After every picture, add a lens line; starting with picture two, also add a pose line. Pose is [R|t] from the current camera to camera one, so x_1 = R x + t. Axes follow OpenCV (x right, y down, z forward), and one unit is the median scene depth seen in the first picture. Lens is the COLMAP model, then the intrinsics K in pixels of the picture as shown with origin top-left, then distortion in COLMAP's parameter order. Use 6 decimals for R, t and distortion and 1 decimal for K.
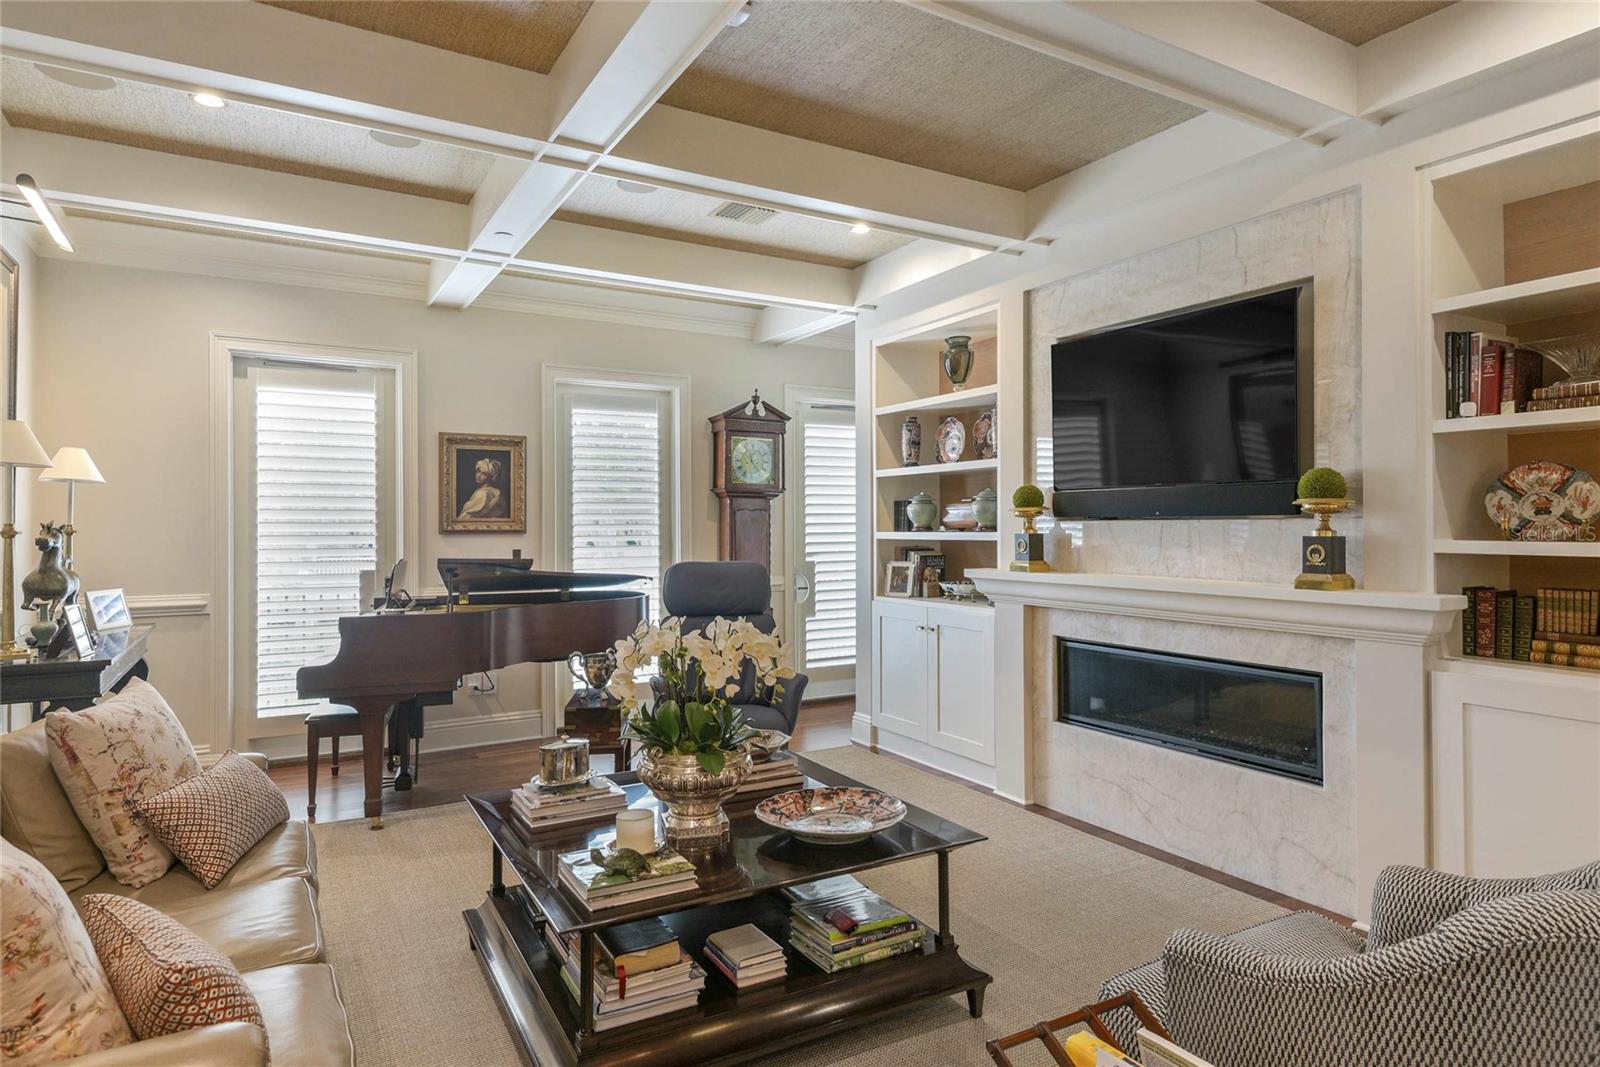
lens RADIAL K [[912.5, 0, 803.2], [0, 912.5, 516.3], [0, 0, 1]] dist [0.006556, 0.001010]
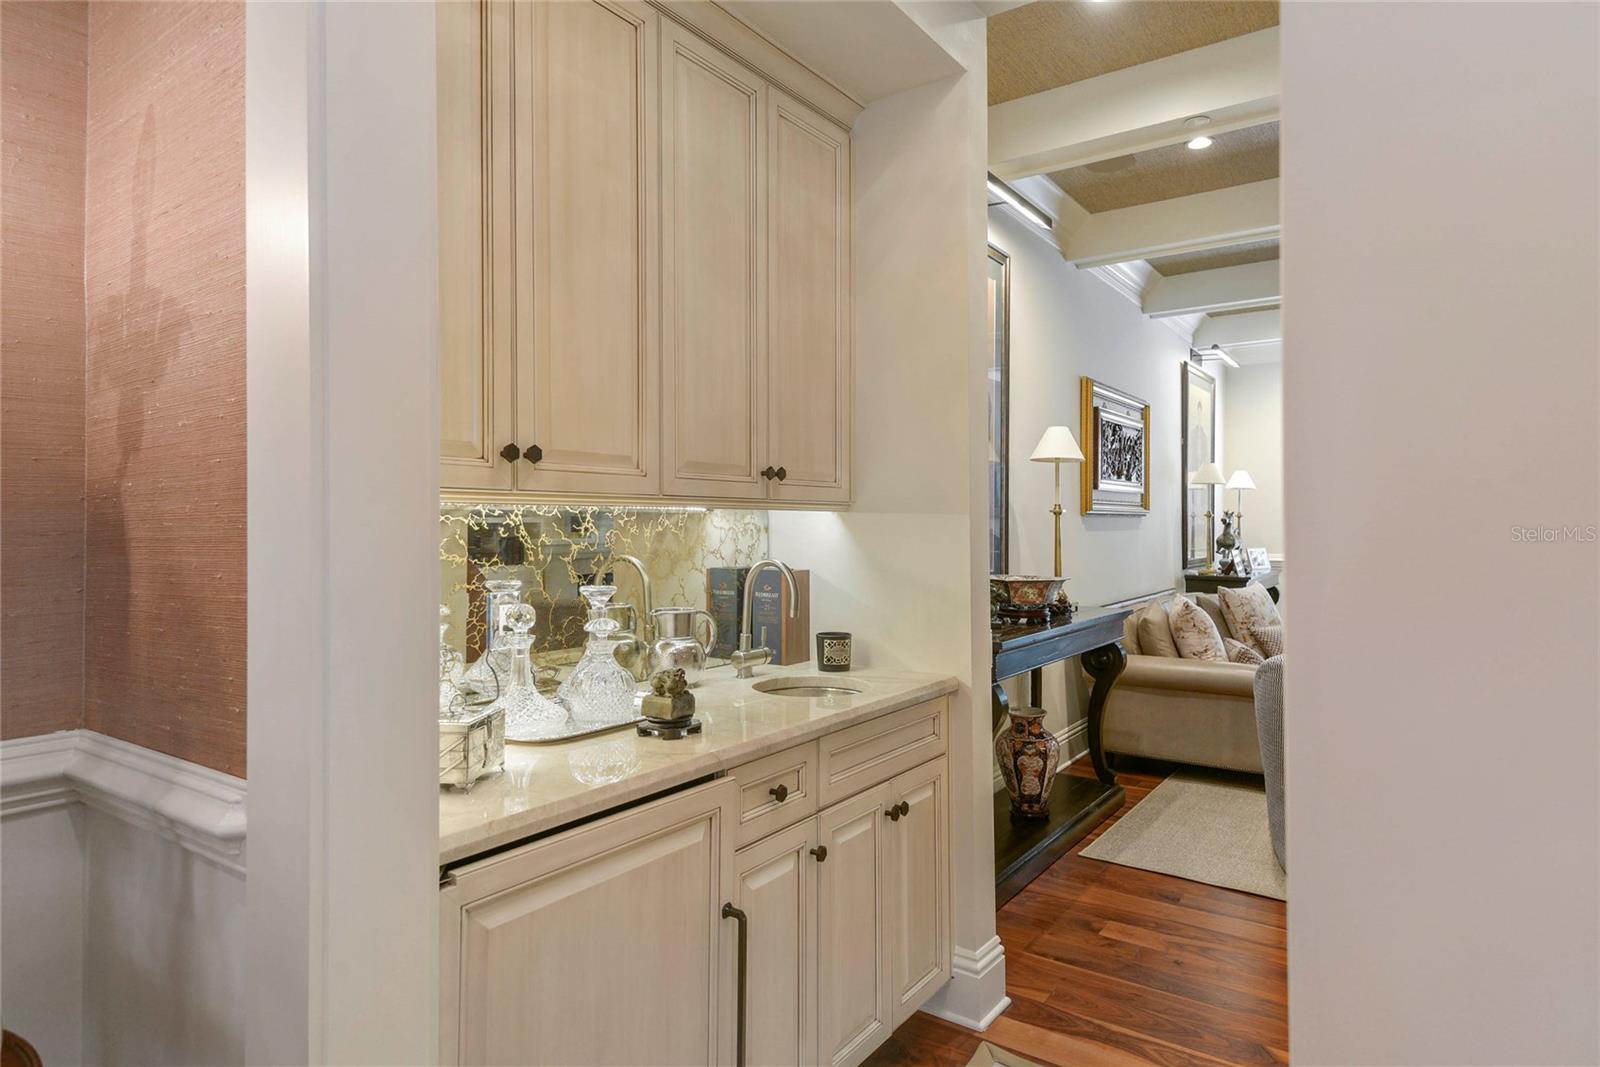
lens RADIAL K [[899.3, 0, 799.0], [0, 899.3, 527.9], [0, 0, 1]] dist [0.000784, 0.000007]
pose [[0.396959, 0.000261, -0.917836, 0.400991], [0.019428, 0.999774, 0.008687, 0.006560], [0.917631, -0.021280, 0.396864, -0.419116]]
